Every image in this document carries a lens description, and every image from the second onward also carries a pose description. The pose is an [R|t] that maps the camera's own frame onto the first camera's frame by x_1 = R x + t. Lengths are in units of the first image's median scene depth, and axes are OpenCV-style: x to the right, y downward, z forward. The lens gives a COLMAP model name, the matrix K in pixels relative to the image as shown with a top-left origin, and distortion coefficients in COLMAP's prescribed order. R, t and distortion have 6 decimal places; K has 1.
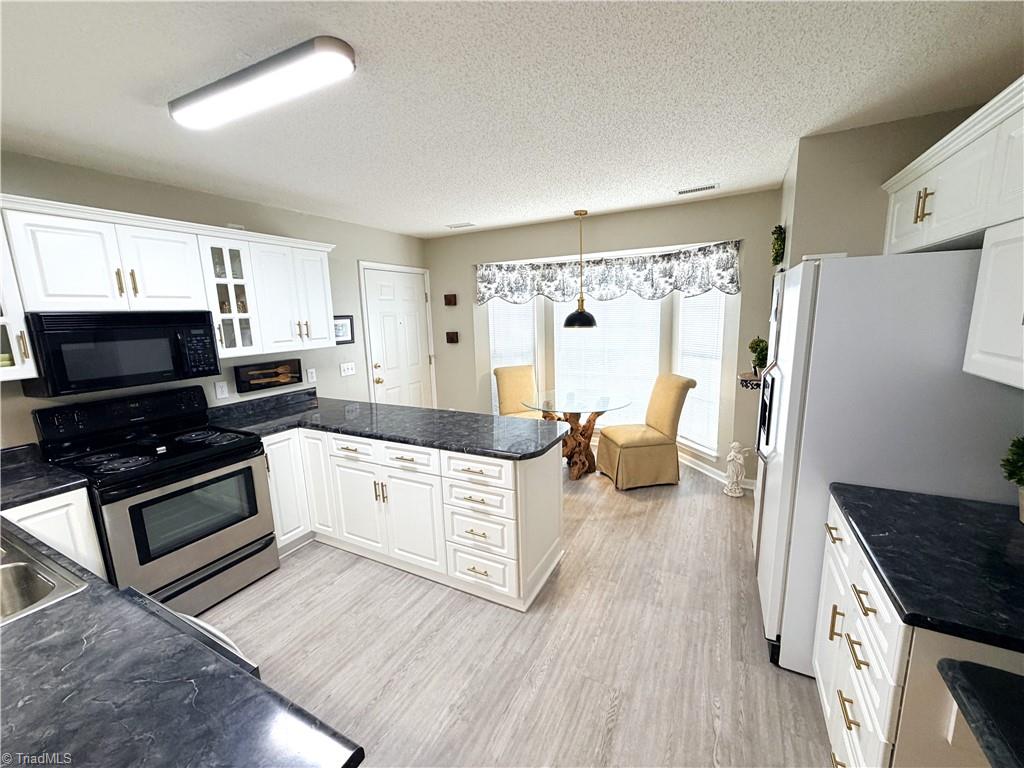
lens RADIAL K [[407.0, 0, 510.1], [0, 407.0, 383.1], [0, 0, 1]] dist [0.000235, 0.000001]
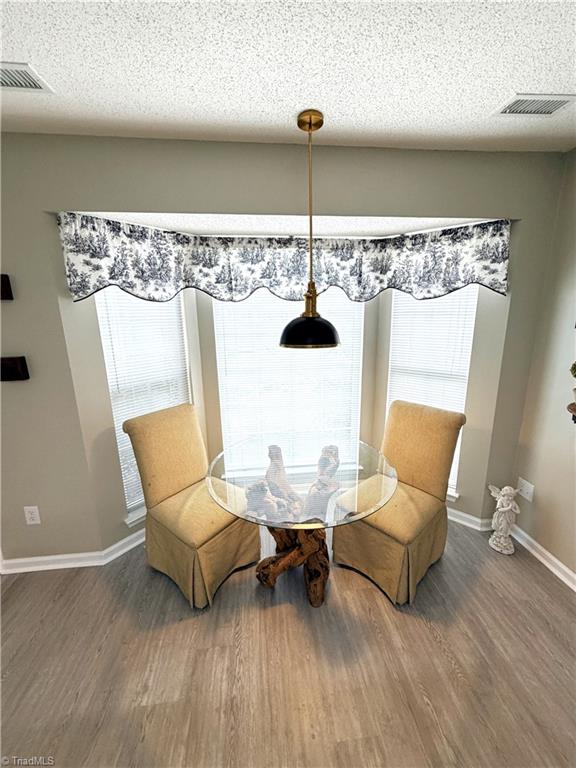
lens RADIAL K [[305.3, 0, 289.4], [0, 305.3, 382.9], [0, 0, 1]] dist [0.000235, 0.000001]
pose [[0.831359, -0.108938, 0.544953, -0.086057], [0.084748, 0.993982, 0.069412, -0.116927], [-0.549235, -0.011522, 0.835588, 0.660936]]
